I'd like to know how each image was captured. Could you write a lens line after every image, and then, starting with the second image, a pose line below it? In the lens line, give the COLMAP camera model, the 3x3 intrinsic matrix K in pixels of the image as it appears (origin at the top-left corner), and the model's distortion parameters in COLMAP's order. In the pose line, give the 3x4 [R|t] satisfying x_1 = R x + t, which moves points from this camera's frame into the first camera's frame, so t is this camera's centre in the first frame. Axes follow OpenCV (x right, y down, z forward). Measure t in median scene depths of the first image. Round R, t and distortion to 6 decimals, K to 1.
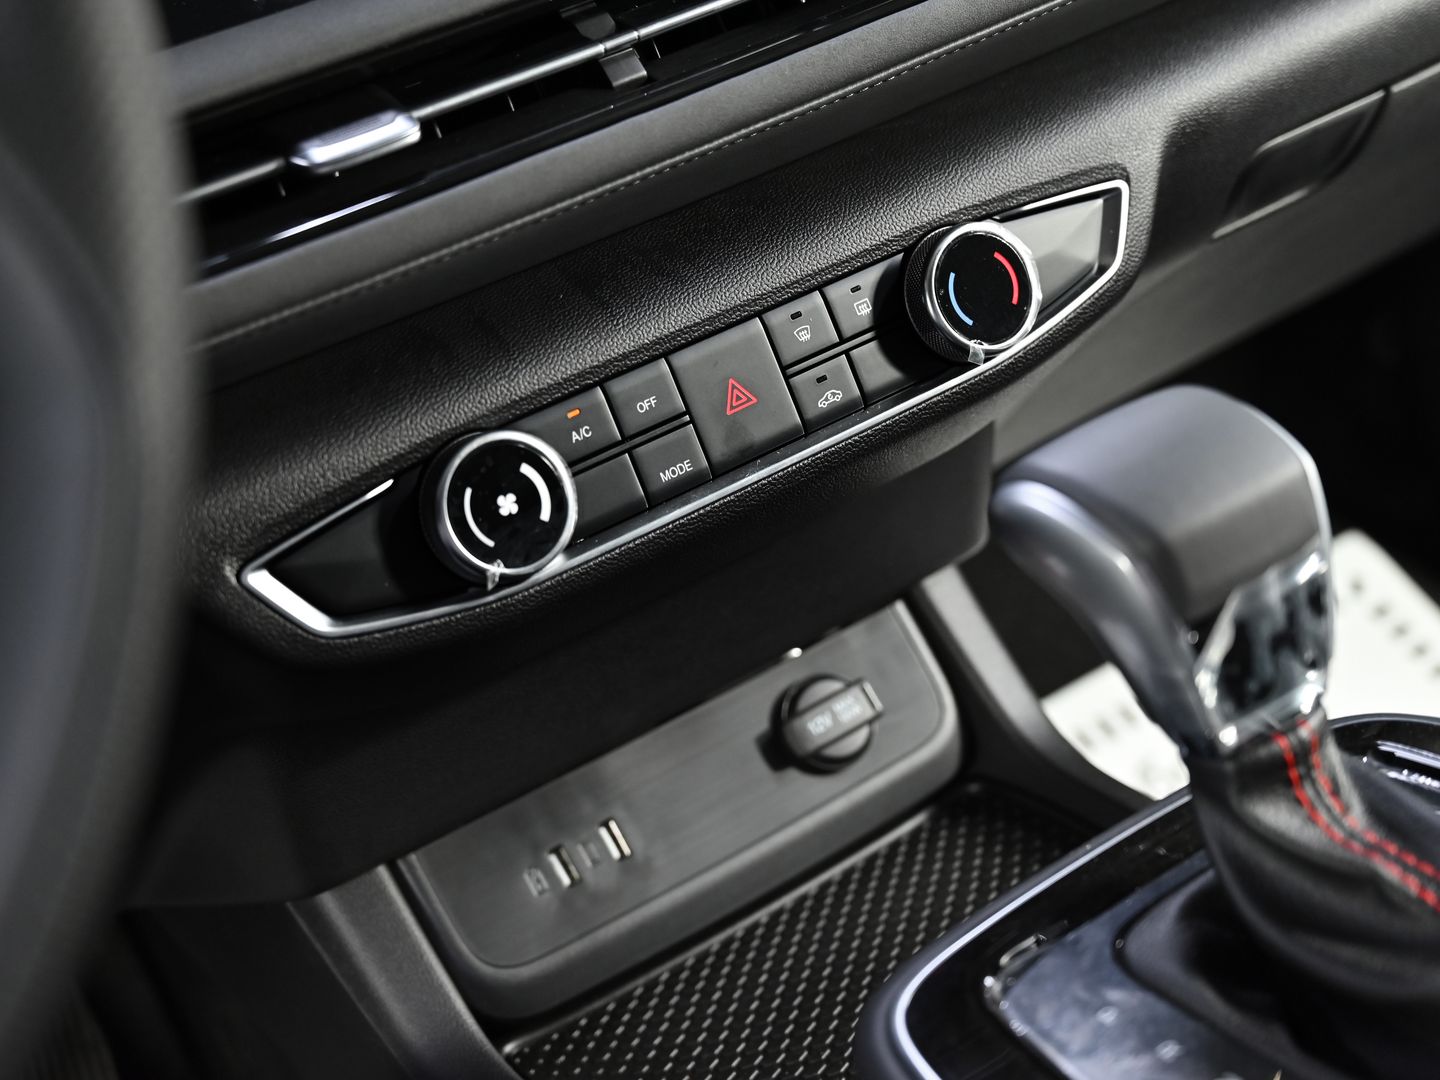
lens RADIAL K [[2298.3, 0, 720.0], [0, 2298.3, 540.0], [0, 0, 1]] dist [-0.006886, -0.011966]
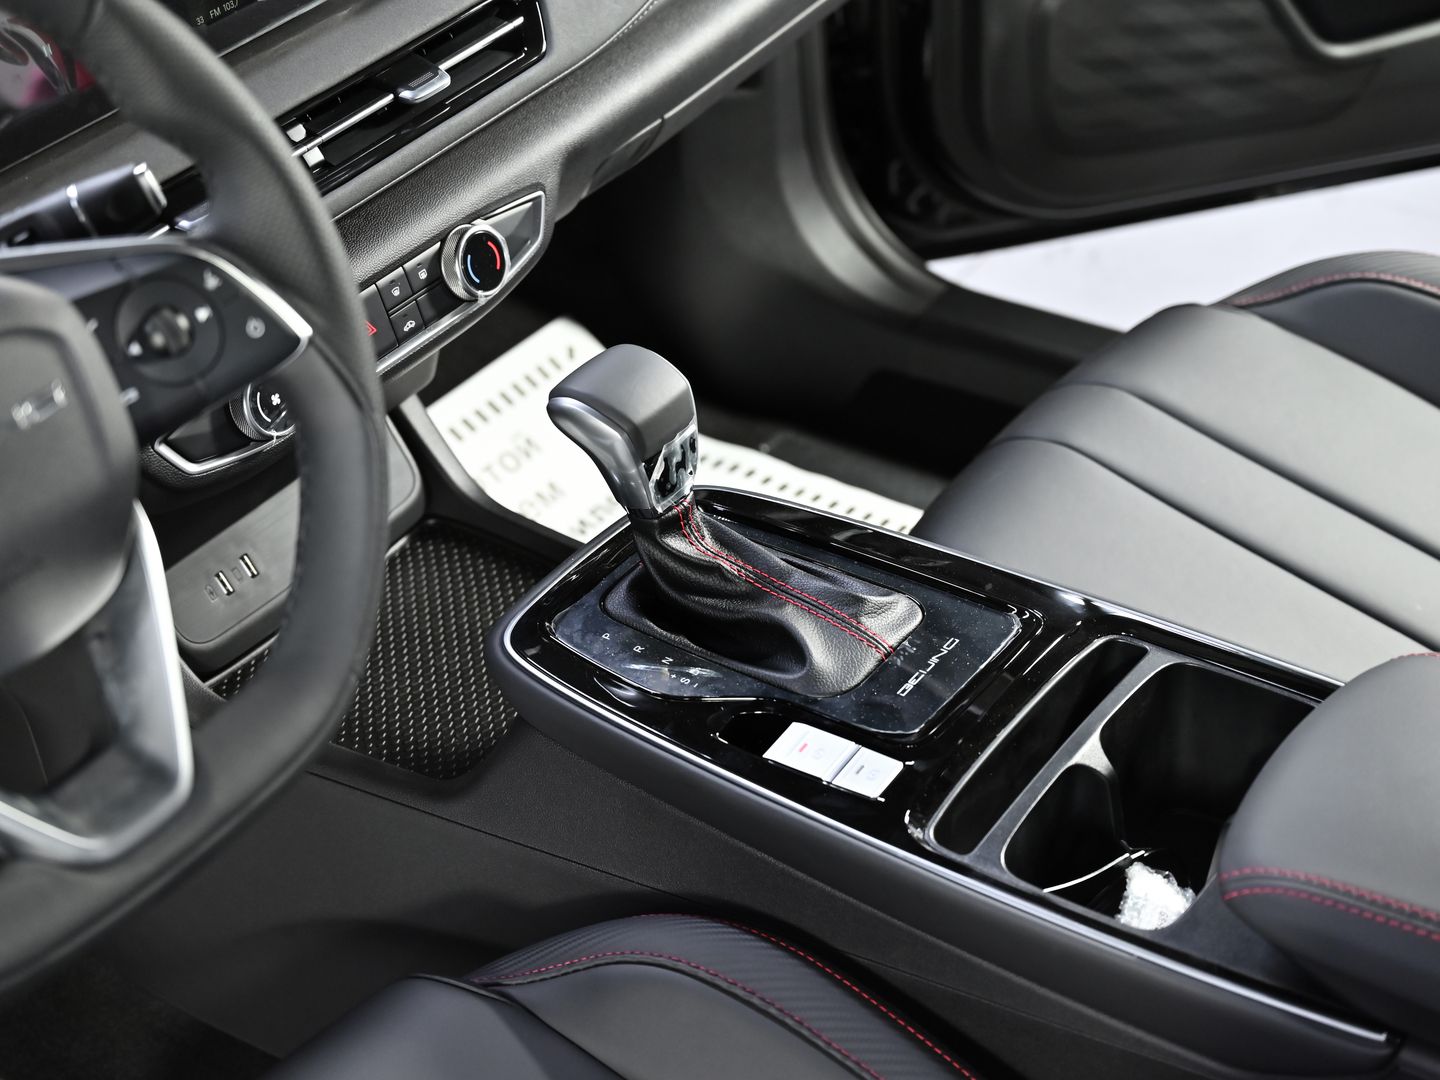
lens RADIAL K [[2491.1, 0, 720.0], [0, 2491.1, 540.0], [0, 0, 1]] dist [-0.016963, 0.226824]
pose [[0.918460, -0.057840, 0.391261, -0.633065], [0.001233, 0.989663, 0.143409, -0.217983], [-0.395512, -0.131233, 0.909037, -1.157254]]
